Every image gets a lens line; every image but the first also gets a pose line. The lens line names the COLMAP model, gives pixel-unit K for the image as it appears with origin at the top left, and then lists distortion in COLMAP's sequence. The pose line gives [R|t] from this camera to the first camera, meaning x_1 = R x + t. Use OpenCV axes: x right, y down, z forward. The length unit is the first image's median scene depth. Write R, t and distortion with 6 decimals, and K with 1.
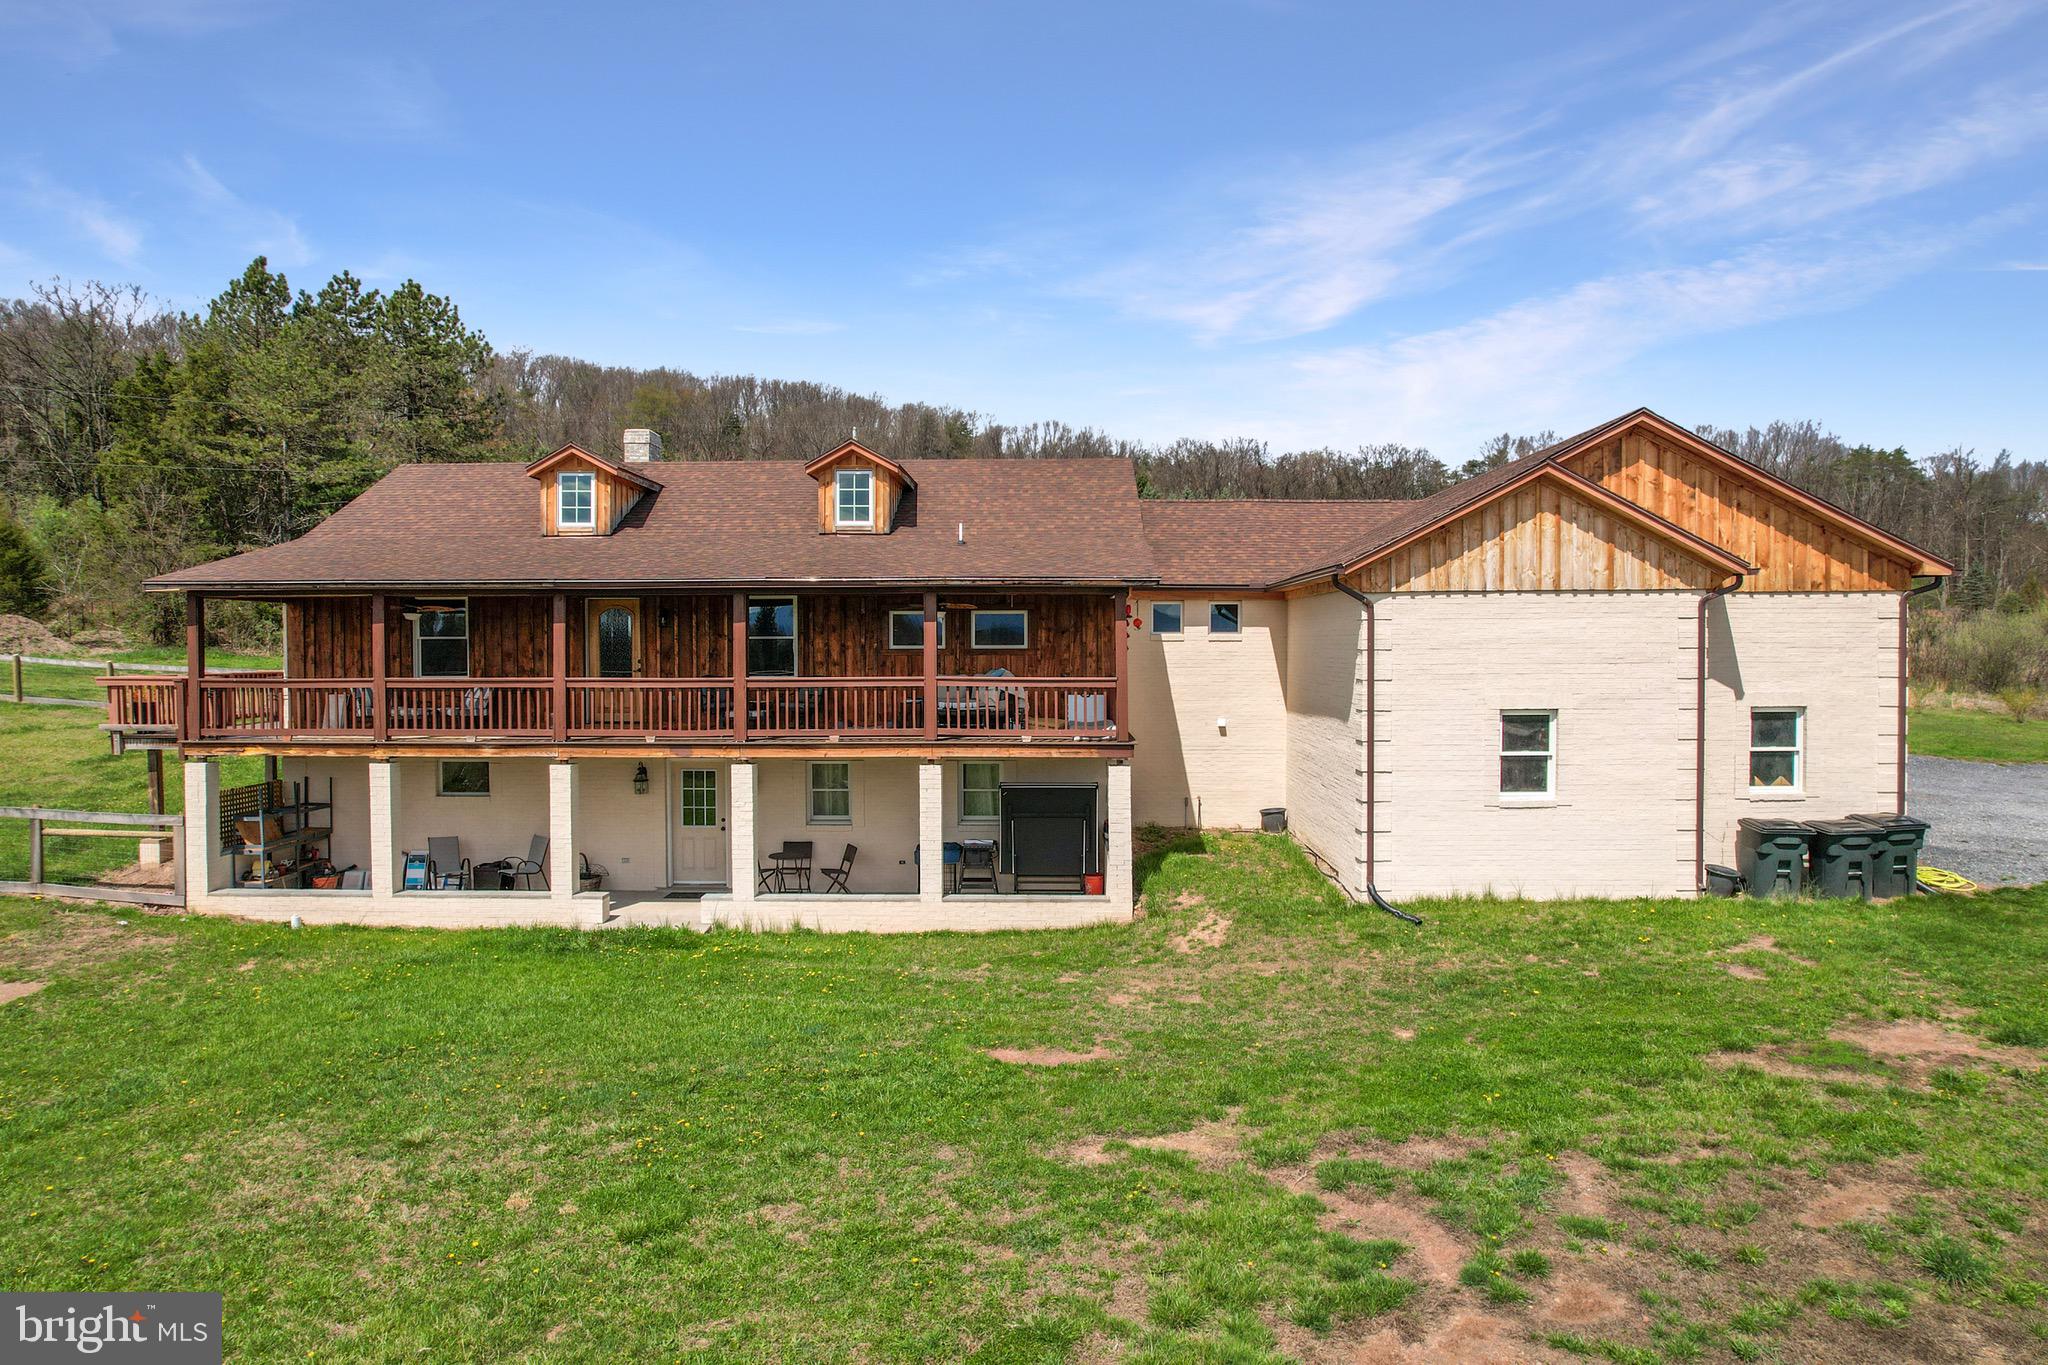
lens RADIAL K [[1304.6, 0, 1034.4], [0, 1304.6, 679.9], [0, 0, 1]] dist [-0.076814, 0.070284]
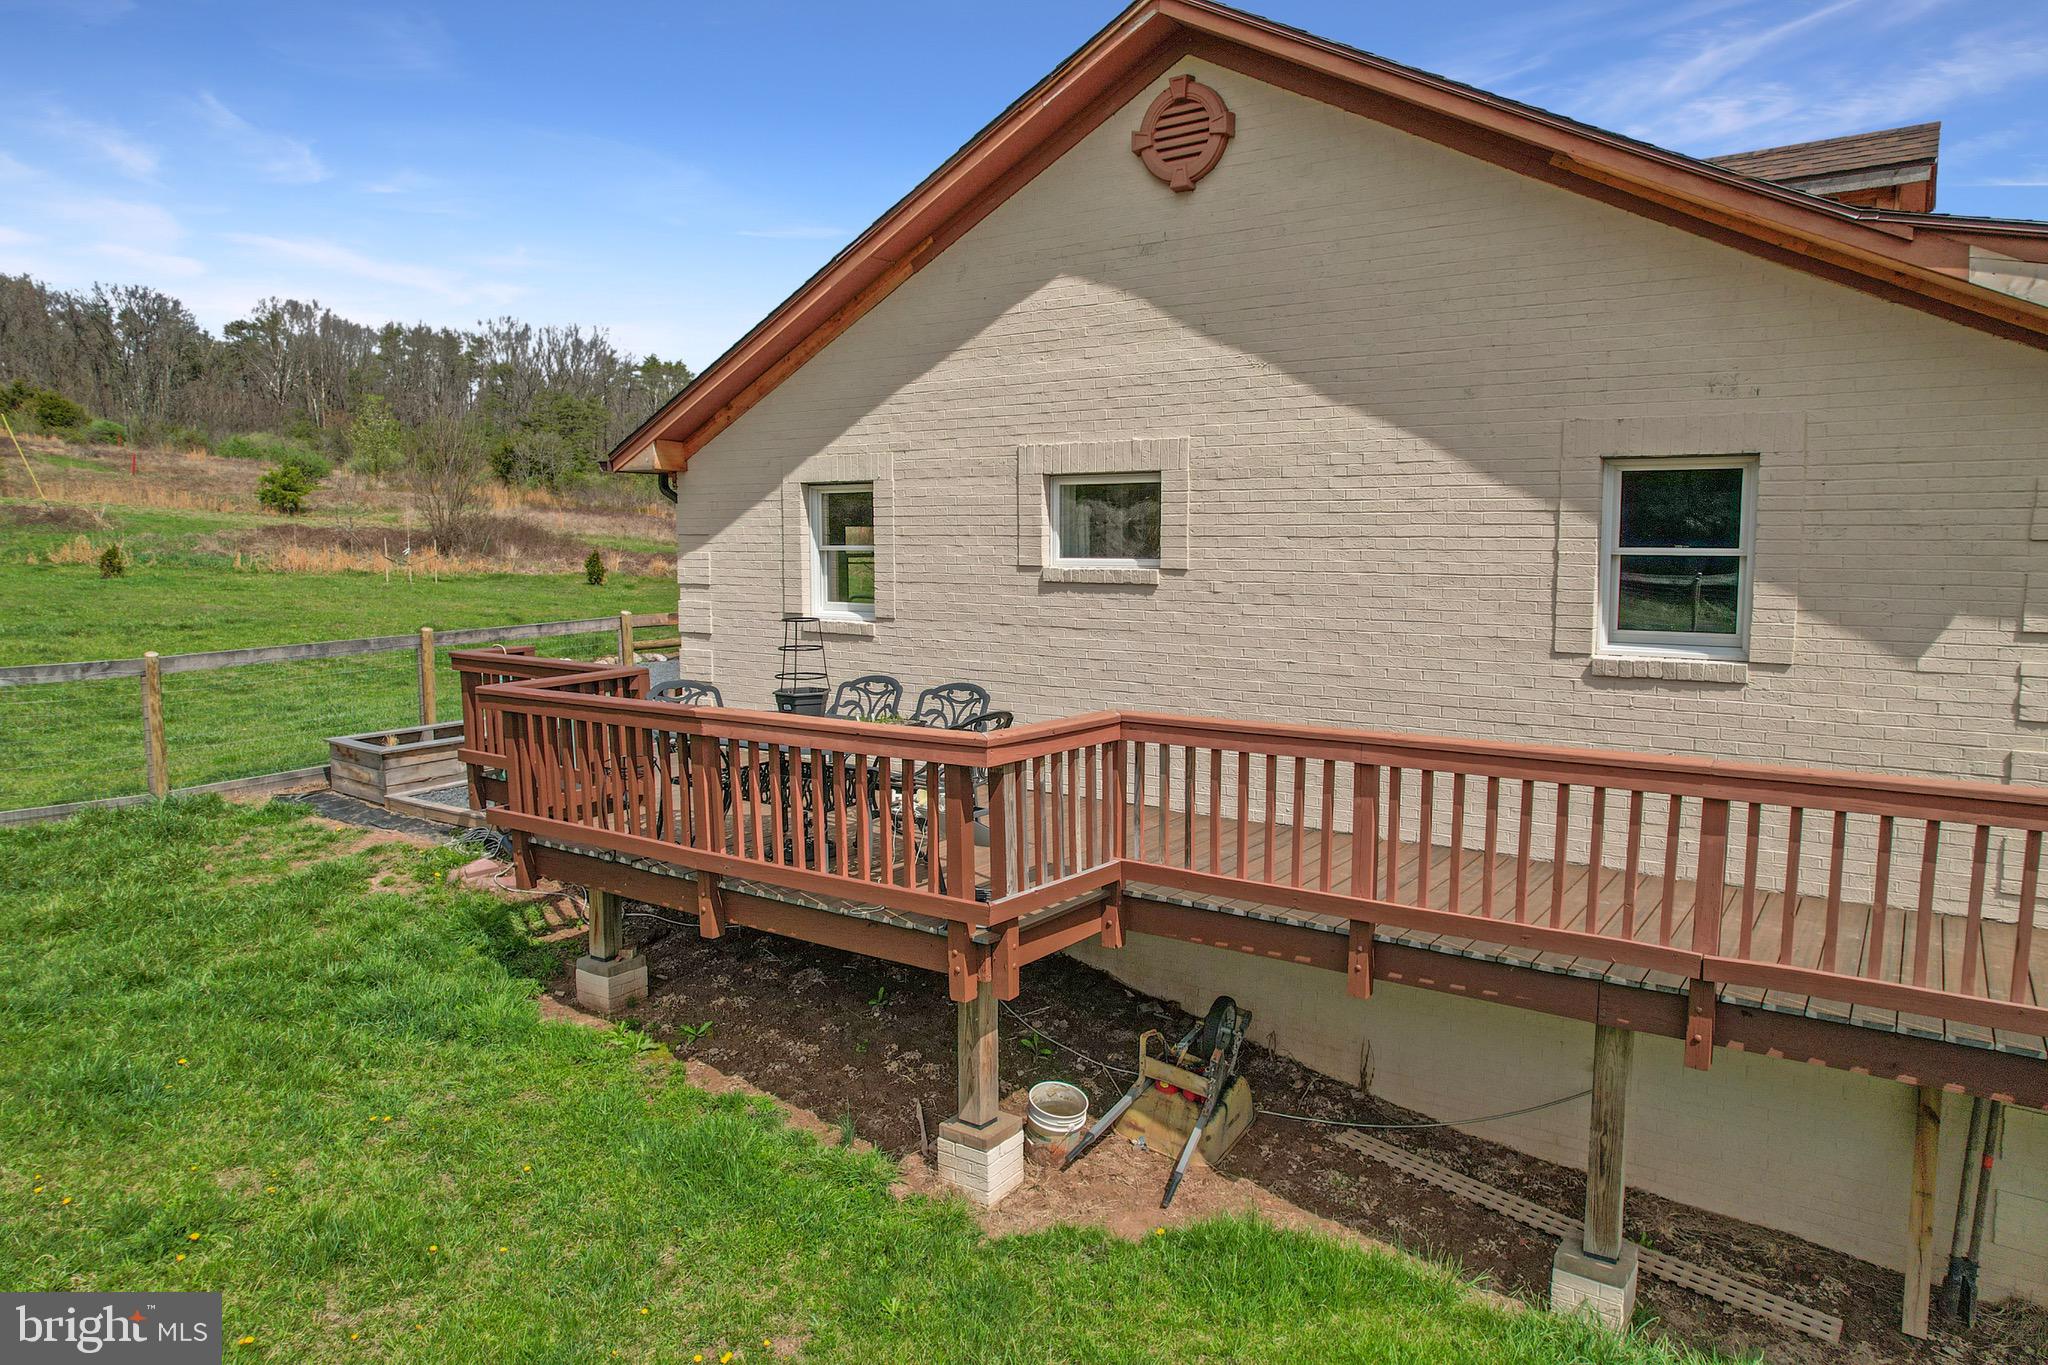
lens RADIAL K [[1304.6, 0, 1034.4], [0, 1304.6, 679.9], [0, 0, 1]] dist [-0.076814, 0.070284]
pose [[0.555520, -0.087171, 0.826921, -0.939713], [0.018353, 0.995533, 0.092616, -0.044669], [-0.831301, -0.036274, 0.554638, 1.050487]]
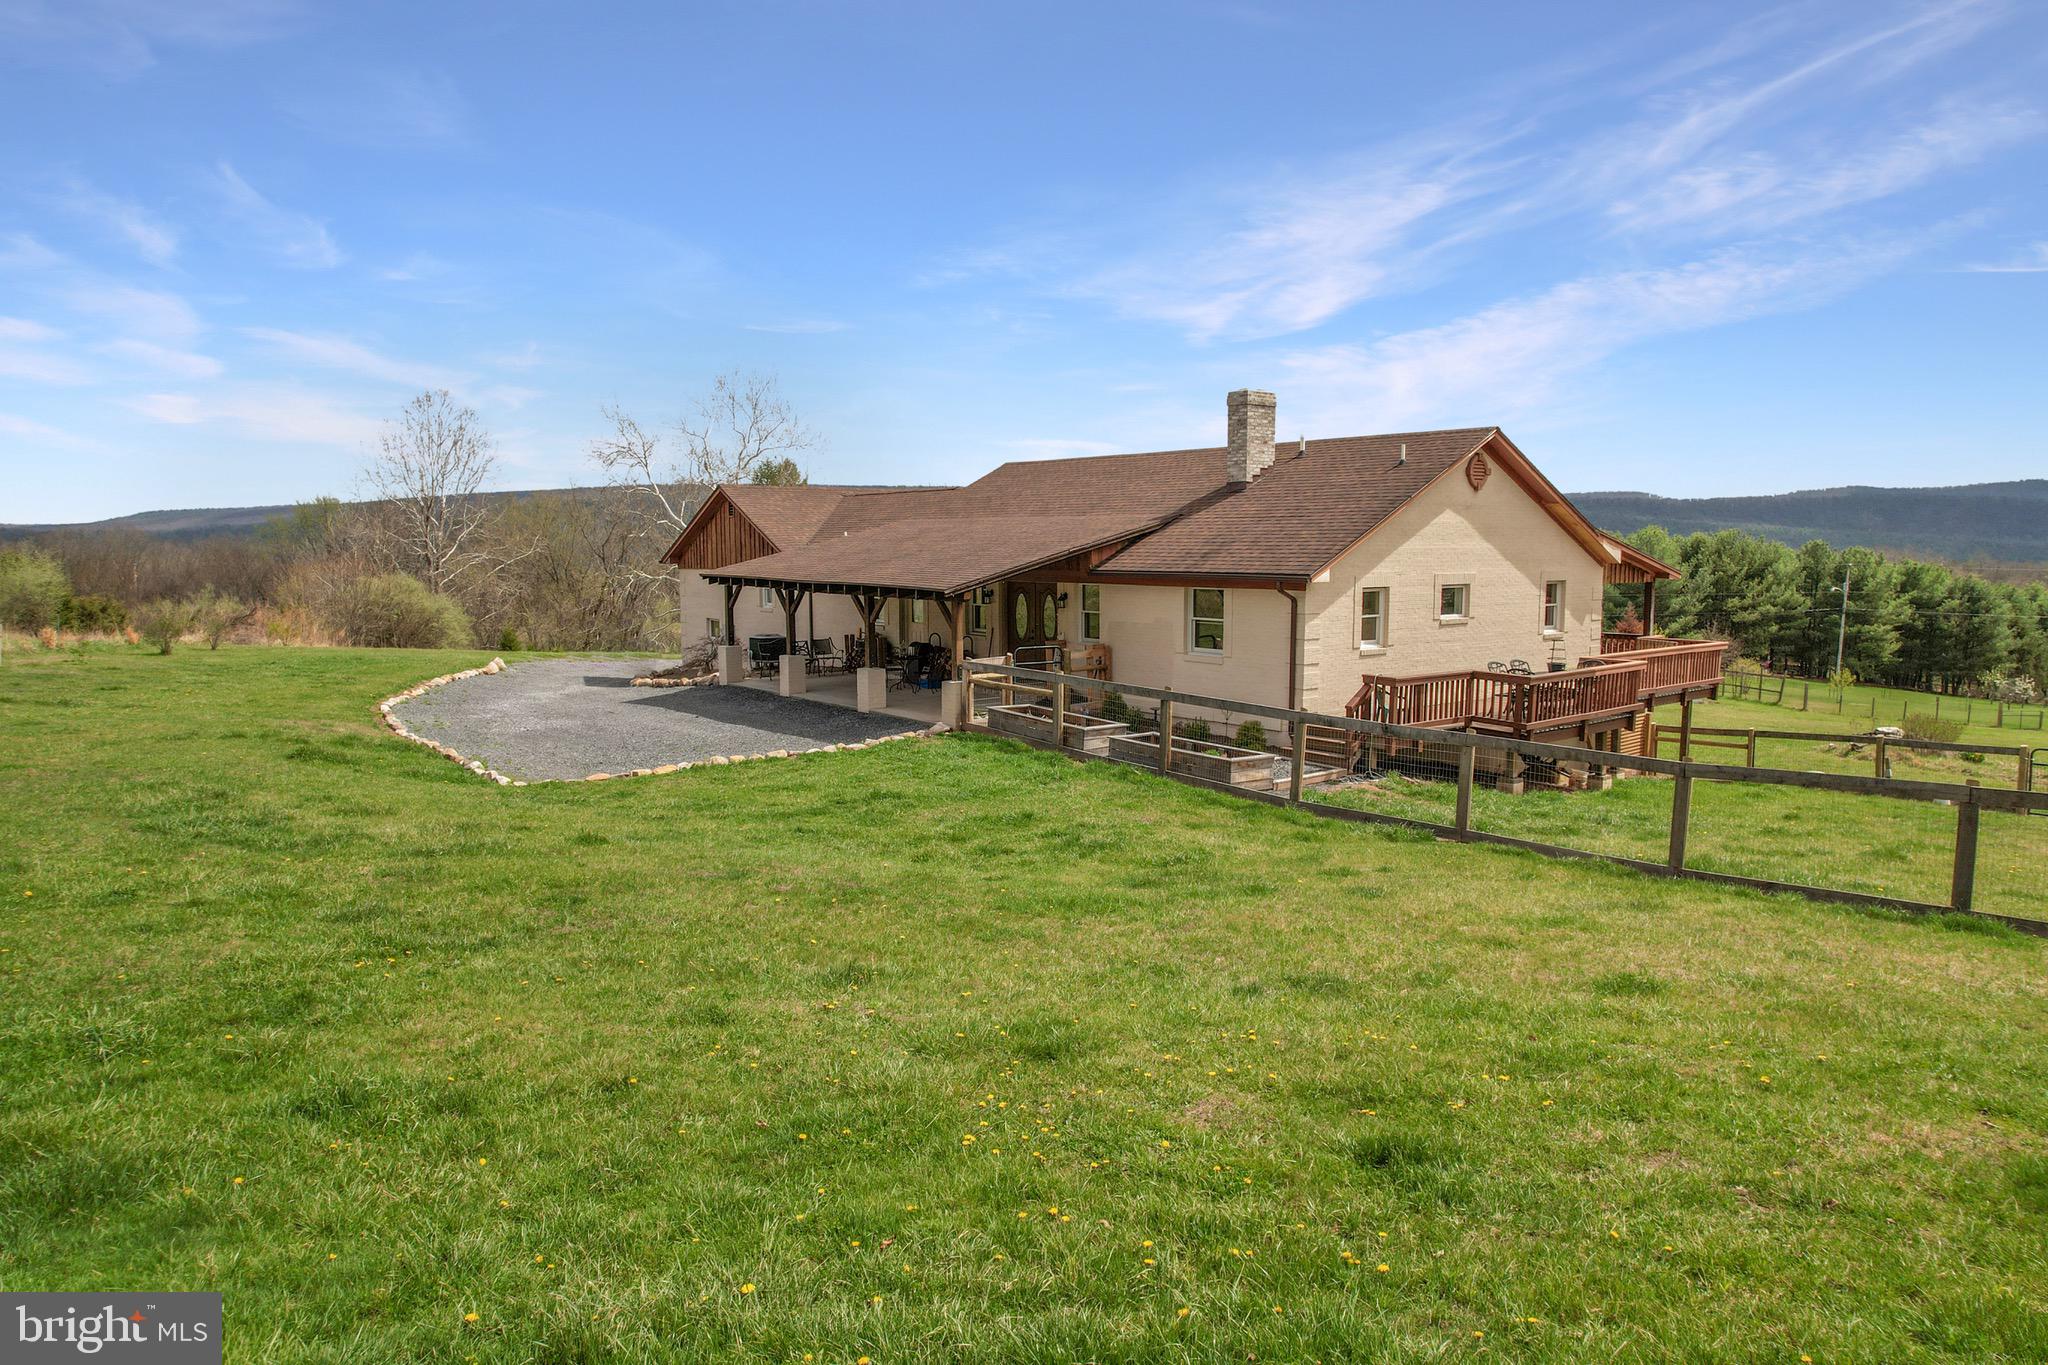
lens RADIAL K [[1281.5, 0, 1024.0], [0, 1281.5, 682.5], [0, 0, 1]] dist [-0.073480, 0.056616]
pose [[-0.627932, -0.083177, 0.773810, -1.212261], [0.022048, 0.991972, 0.124519, -0.131479], [-0.777955, 0.095251, -0.621058, 2.239788]]
